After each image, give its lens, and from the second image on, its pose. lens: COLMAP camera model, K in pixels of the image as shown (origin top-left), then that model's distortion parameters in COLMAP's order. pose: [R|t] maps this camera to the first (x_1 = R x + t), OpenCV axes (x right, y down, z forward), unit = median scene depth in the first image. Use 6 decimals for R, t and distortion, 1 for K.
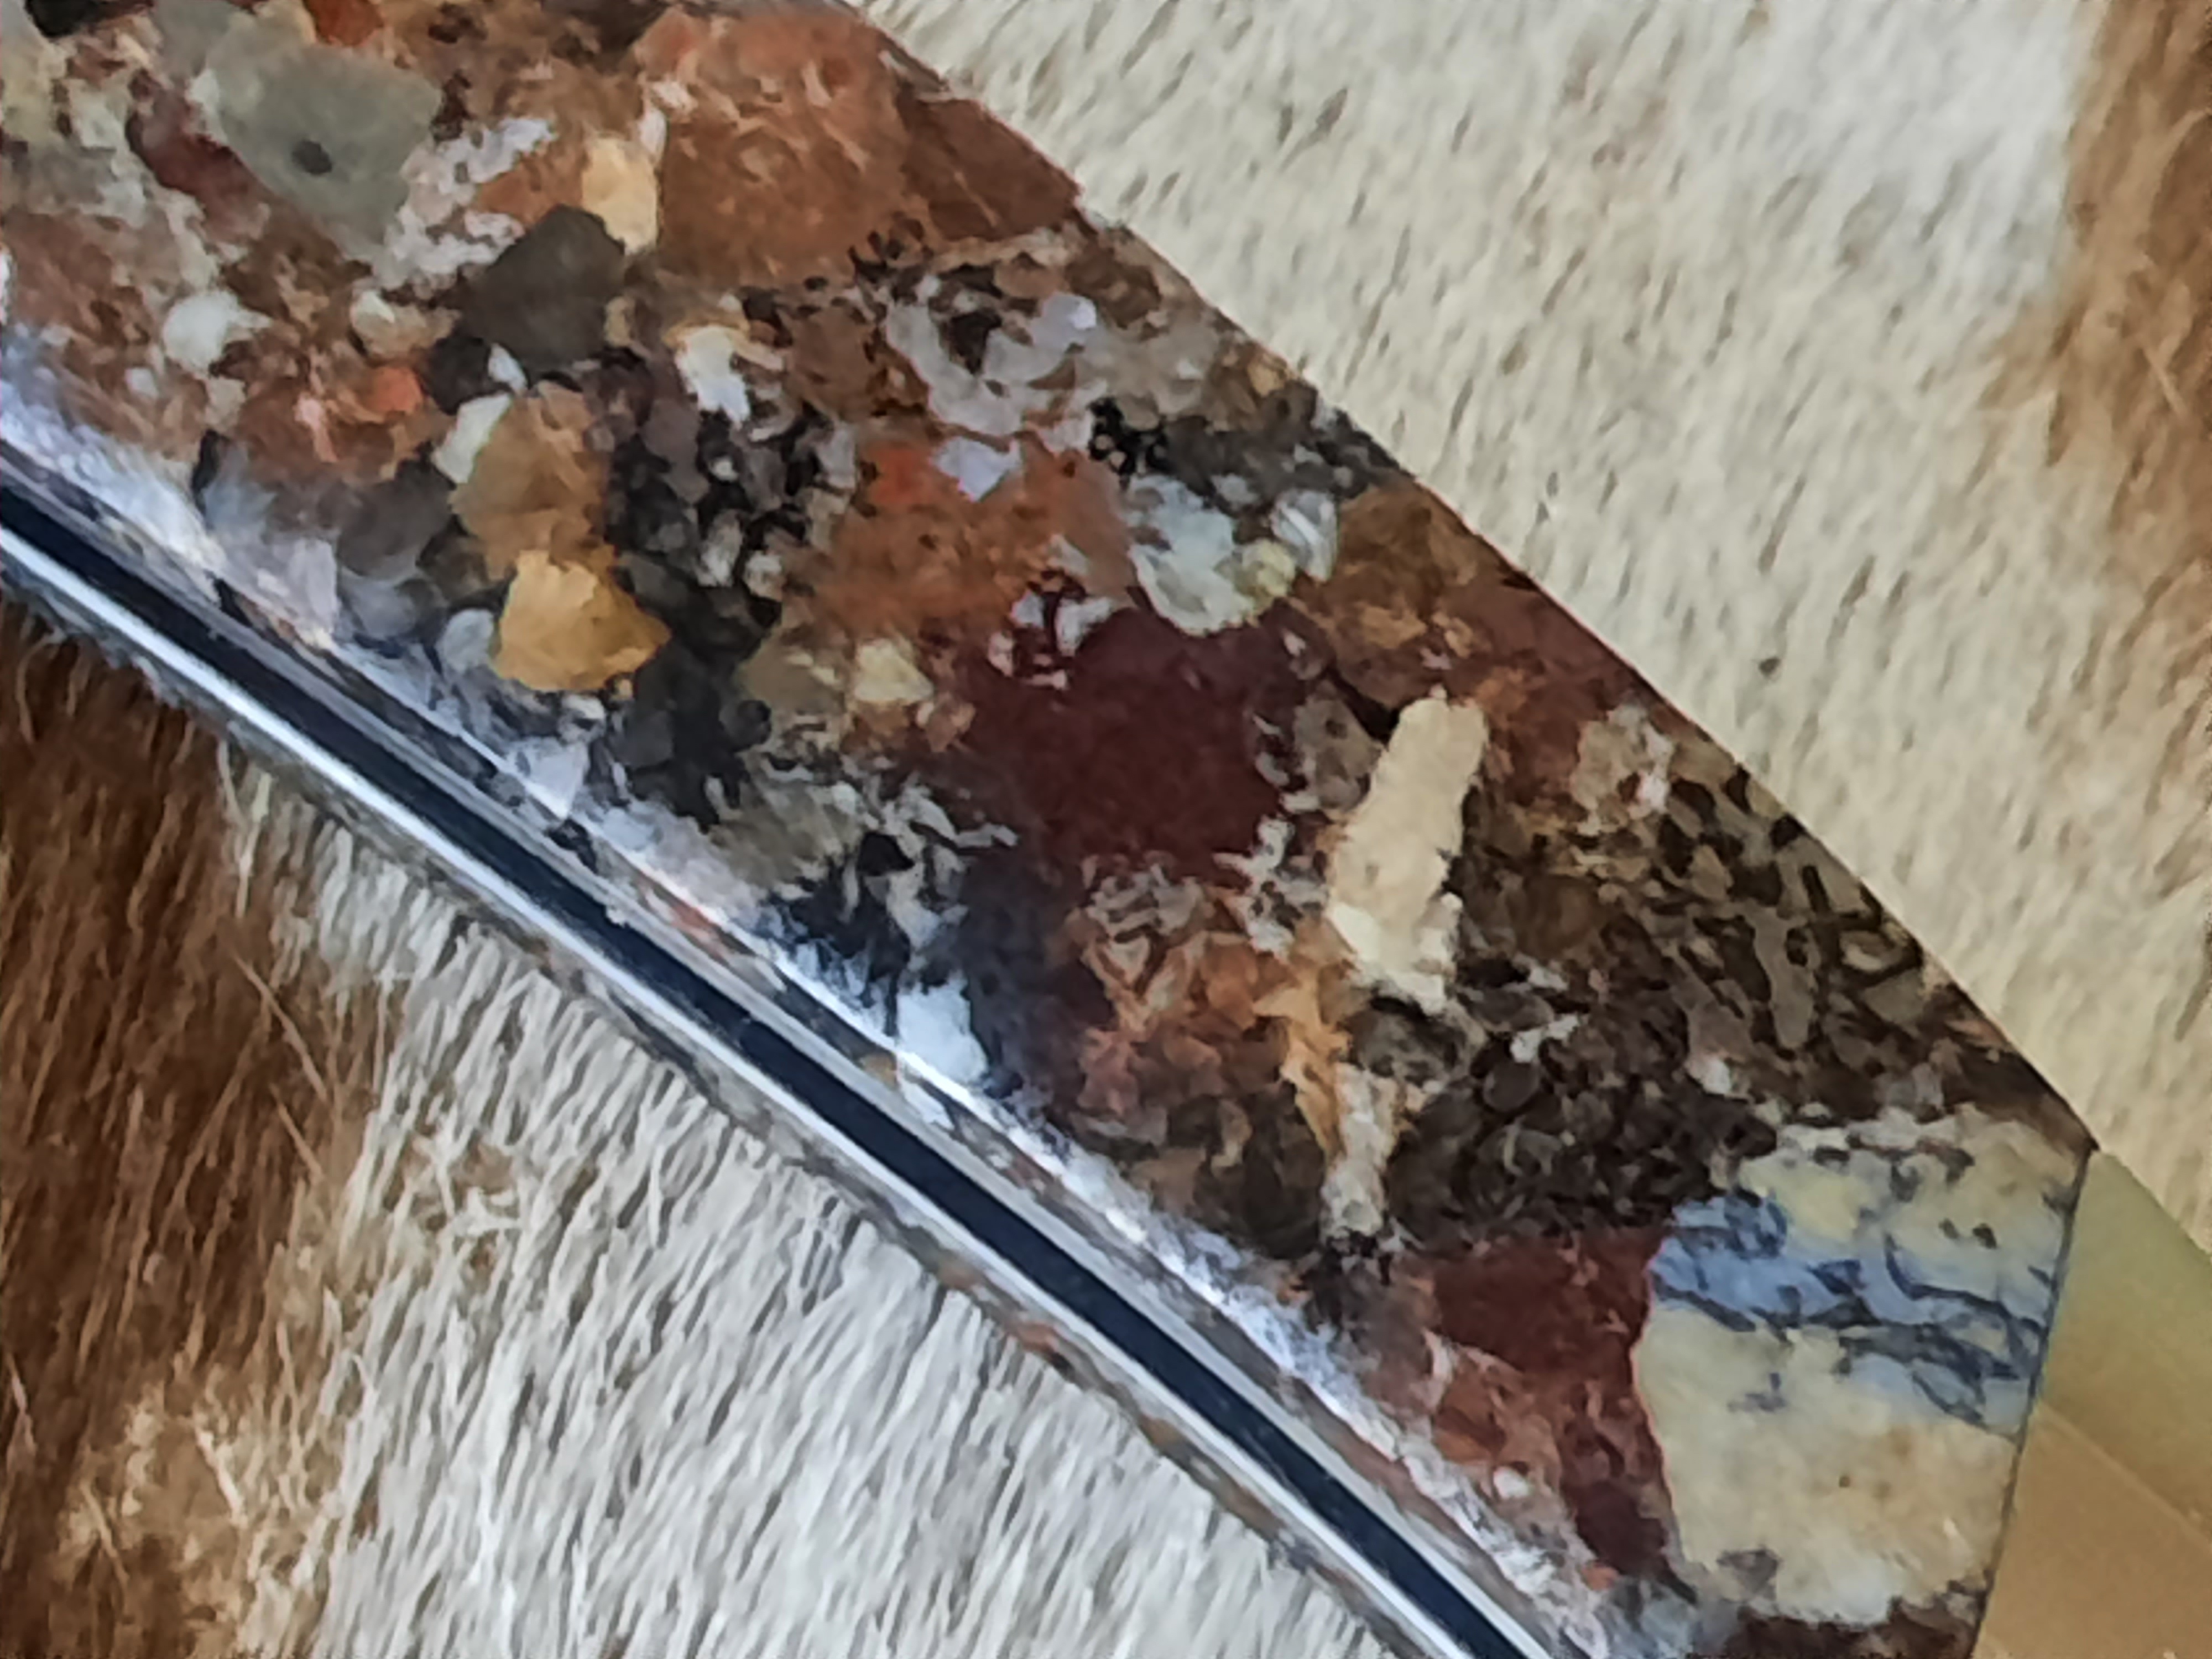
lens RADIAL K [[1599.2, 0, 1106.0], [0, 1599.2, 829.5], [0, 0, 1]] dist [0.002172, 0.001370]
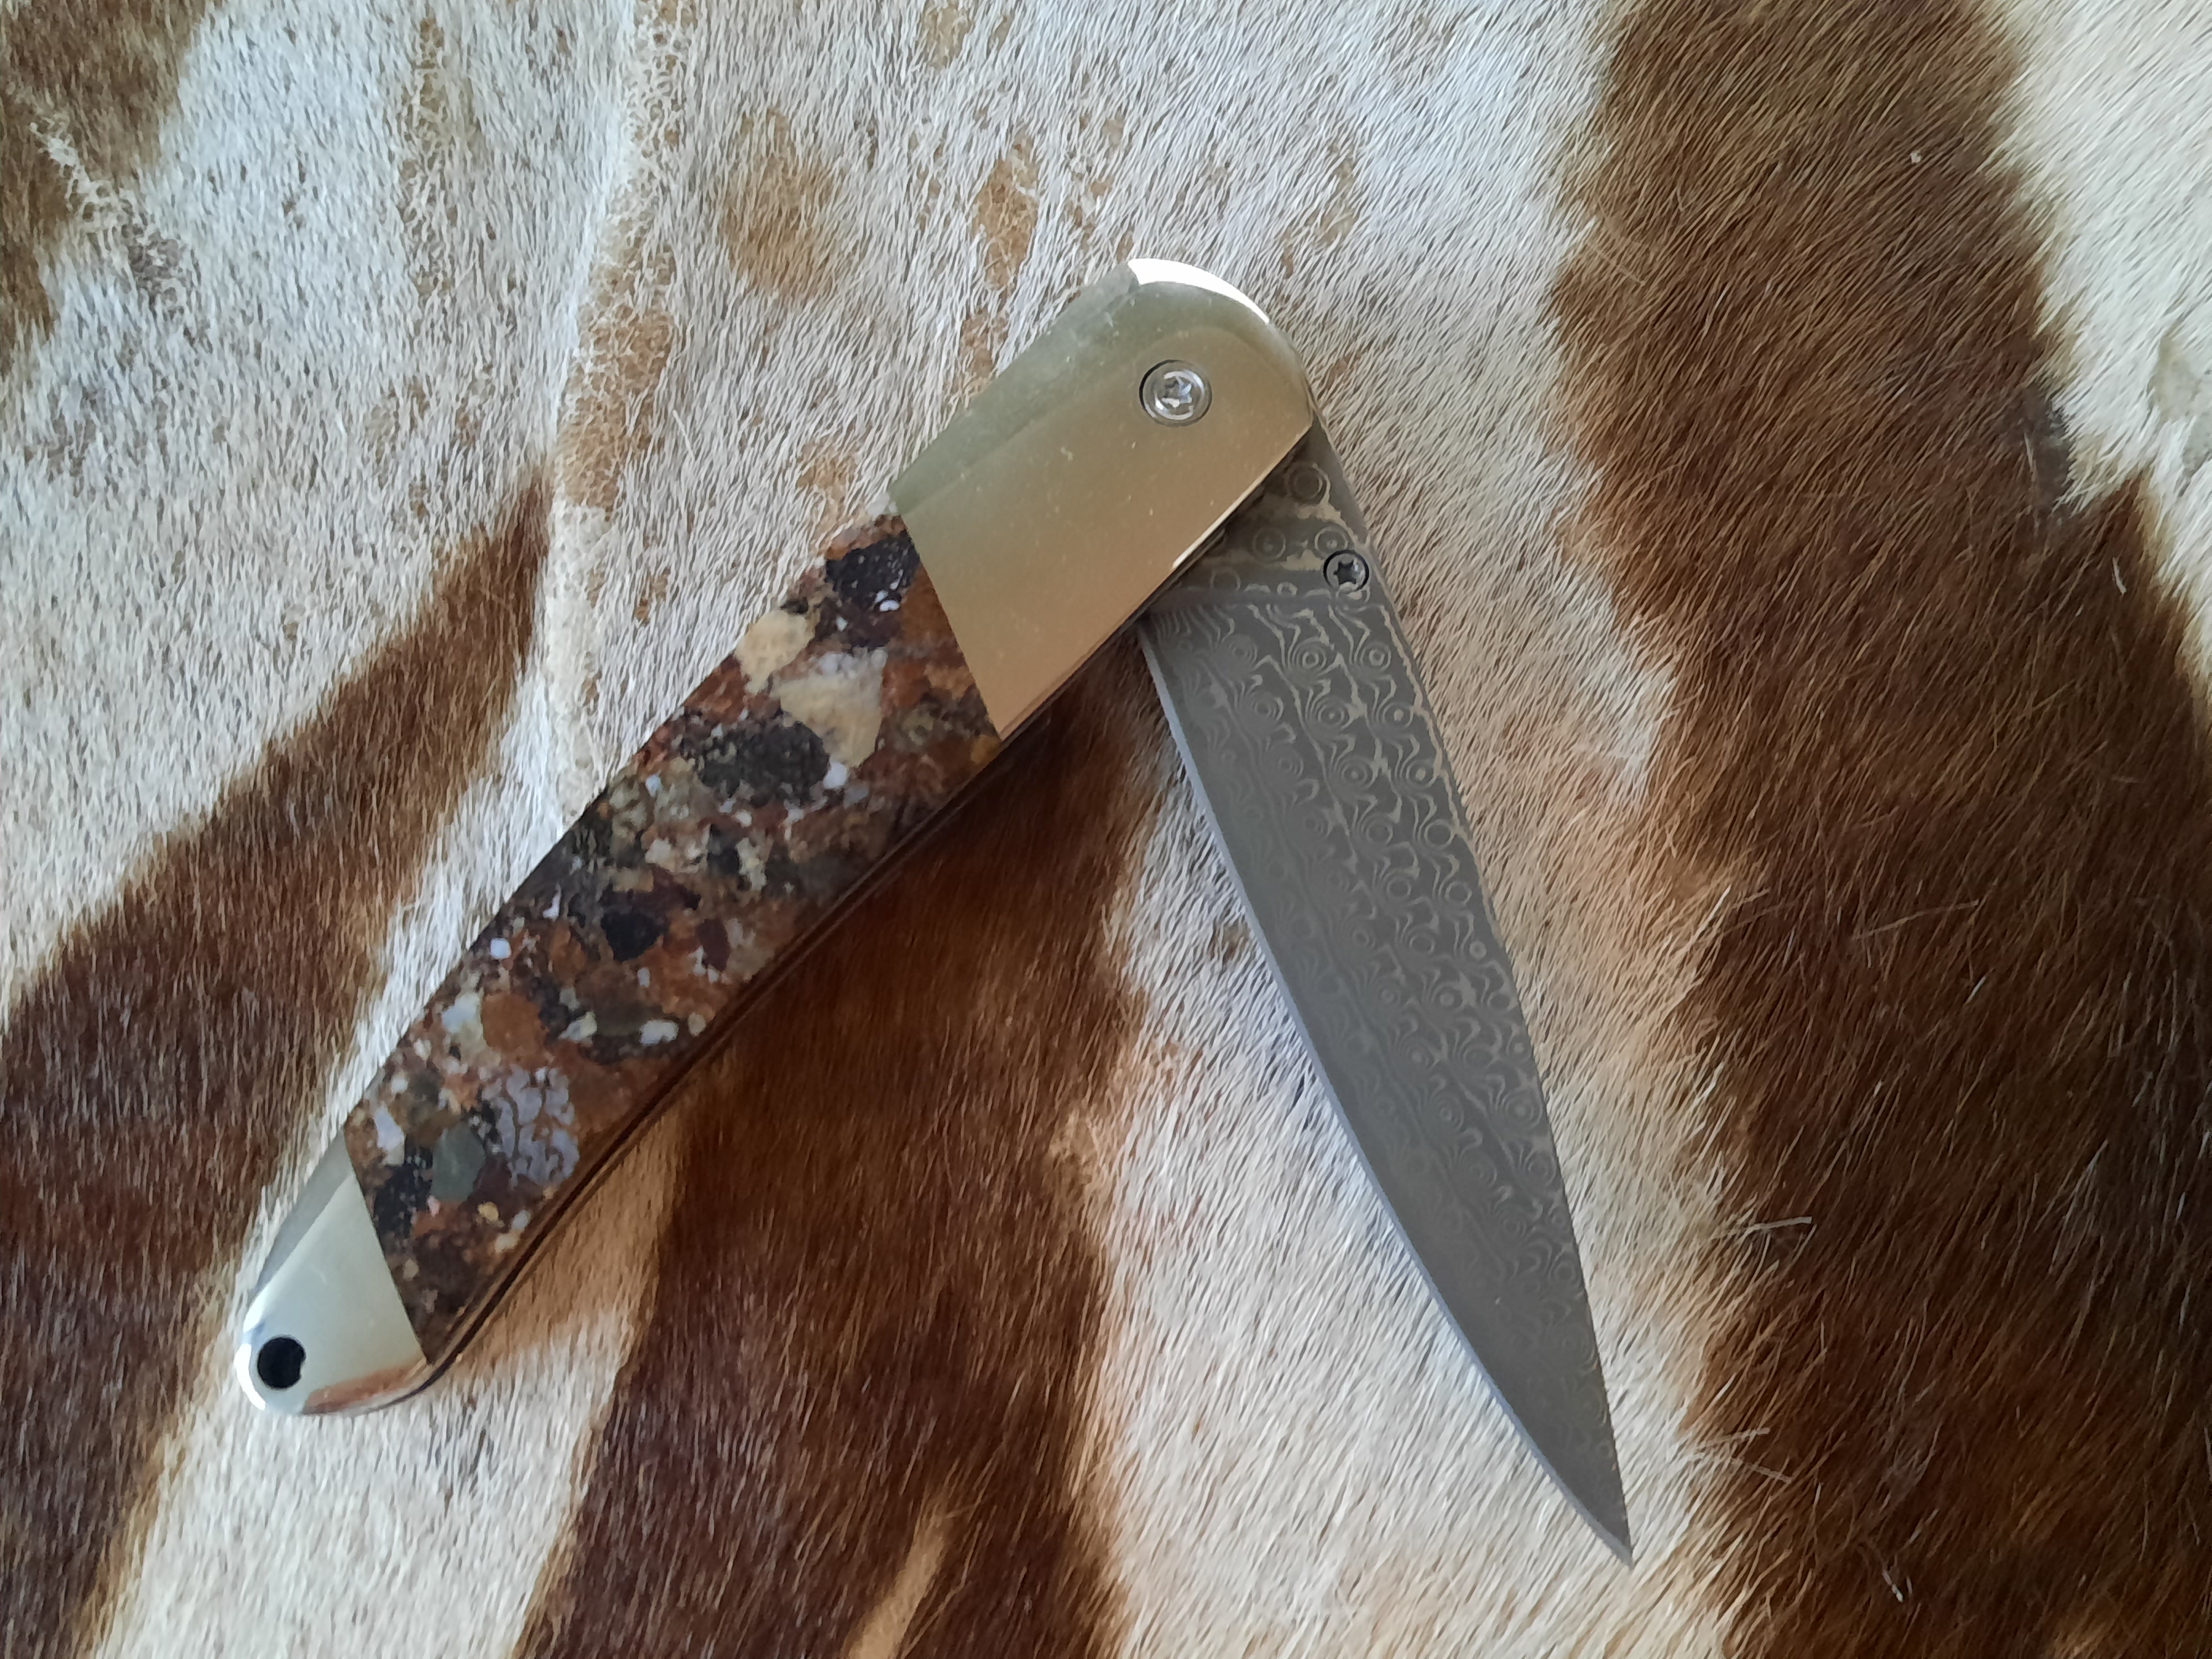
lens RADIAL K [[2516.1, 0, 1106.0], [0, 2516.1, 829.5], [0, 0, 1]] dist [0.049504, -0.011846]
pose [[0.898458, 0.048576, -0.436364, 1.716017], [-0.056700, 0.998376, -0.005603, -0.199497], [0.435383, 0.029776, 0.899753, -3.702206]]
